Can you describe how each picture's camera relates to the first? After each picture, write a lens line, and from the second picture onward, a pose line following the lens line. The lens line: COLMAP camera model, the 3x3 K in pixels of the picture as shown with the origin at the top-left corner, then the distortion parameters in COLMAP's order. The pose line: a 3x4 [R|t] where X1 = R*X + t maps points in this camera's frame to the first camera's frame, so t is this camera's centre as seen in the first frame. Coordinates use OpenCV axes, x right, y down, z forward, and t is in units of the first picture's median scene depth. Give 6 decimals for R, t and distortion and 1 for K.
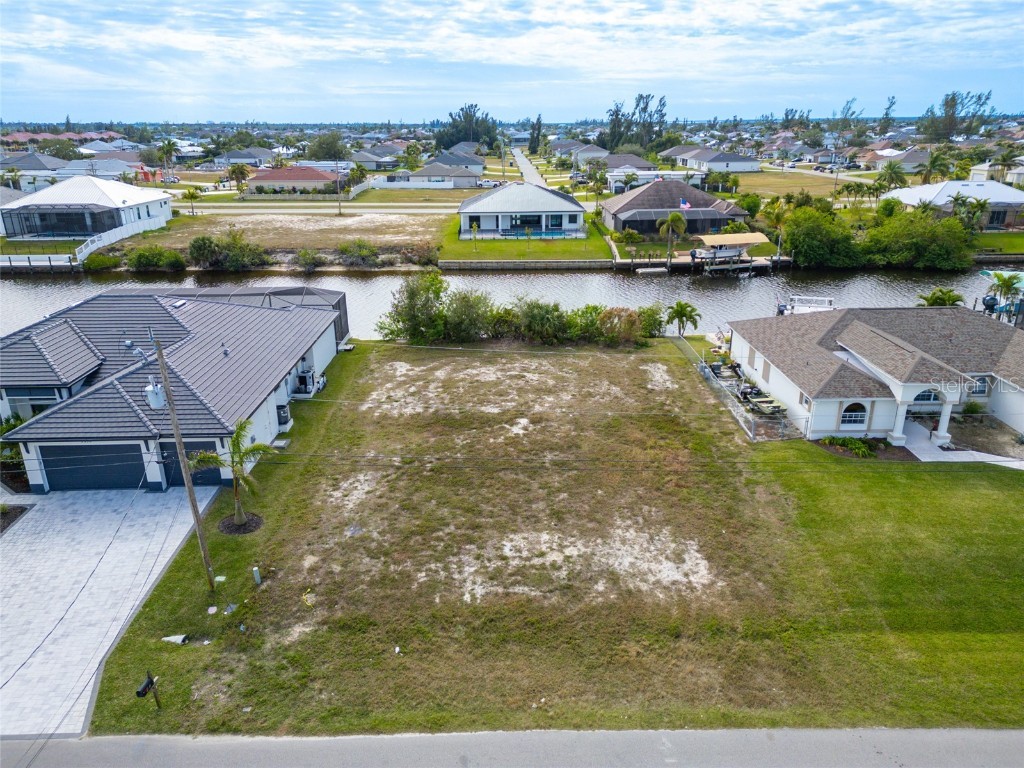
lens RADIAL K [[711.4, 0, 511.0], [0, 711.4, 385.9], [0, 0, 1]] dist [0.101139, -0.110692]
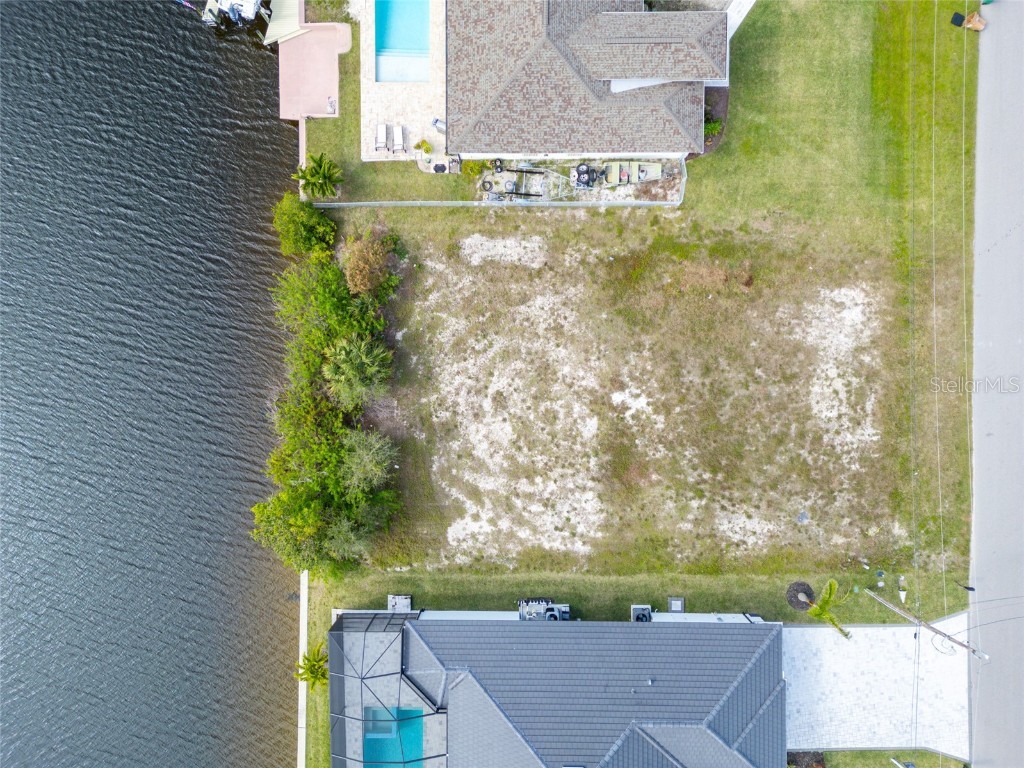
lens RADIAL K [[711.4, 0, 511.0], [0, 711.4, 385.9], [0, 0, 1]] dist [0.101139, -0.110692]
pose [[0.013321, -0.999911, 0.001192, 0.031727], [0.355385, 0.005848, 0.934702, -1.043122], [-0.934625, -0.012027, 0.355431, 0.773866]]
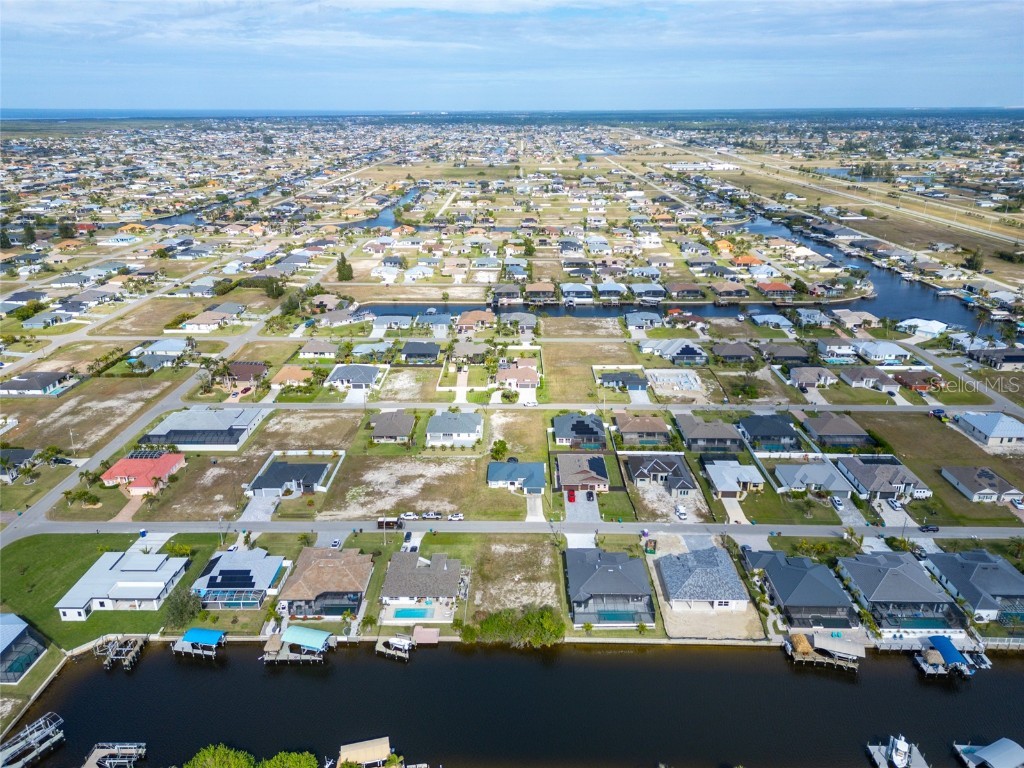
lens RADIAL K [[711.4, 0, 511.0], [0, 711.4, 385.9], [0, 0, 1]] dist [0.101139, -0.110692]
pose [[-0.999637, 0.002629, 0.026796, -0.072553], [0.019683, 0.750450, 0.660635, -3.817698], [-0.018372, 0.660922, -0.750229, 3.572399]]
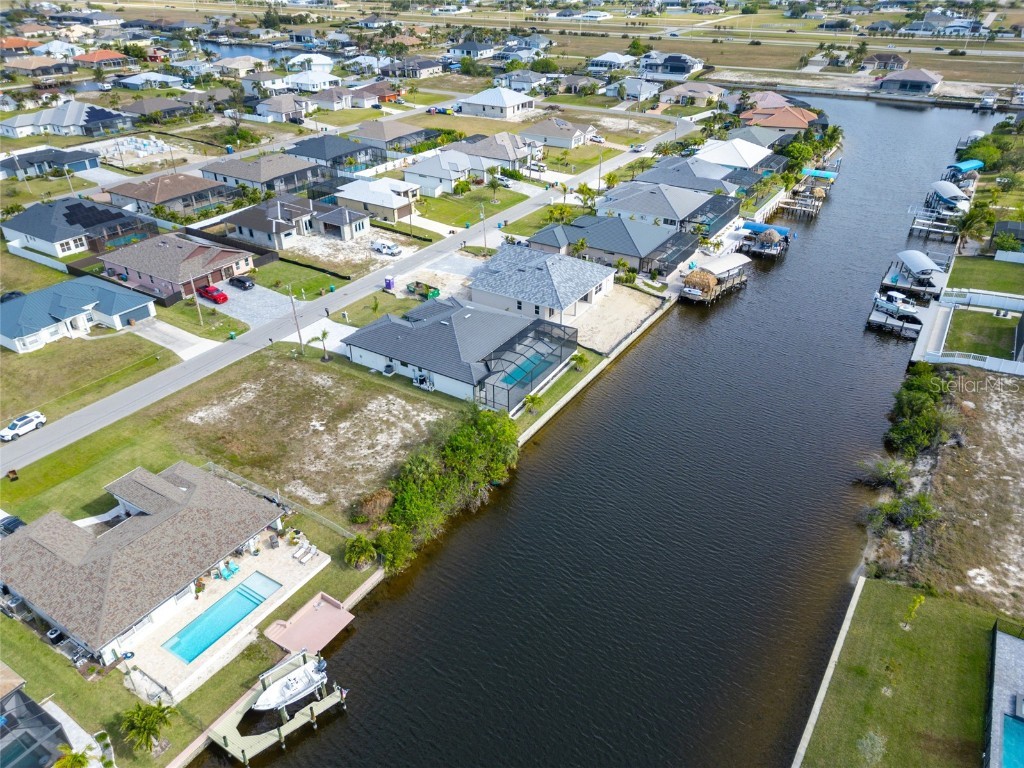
lens RADIAL K [[711.4, 0, 511.0], [0, 711.4, 385.9], [0, 0, 1]] dist [0.101139, -0.110692]
pose [[-0.542916, 0.441248, -0.714522, 1.133203], [-0.283560, 0.704546, 0.650545, -1.522734], [0.790465, 0.555801, -0.257389, 1.900369]]
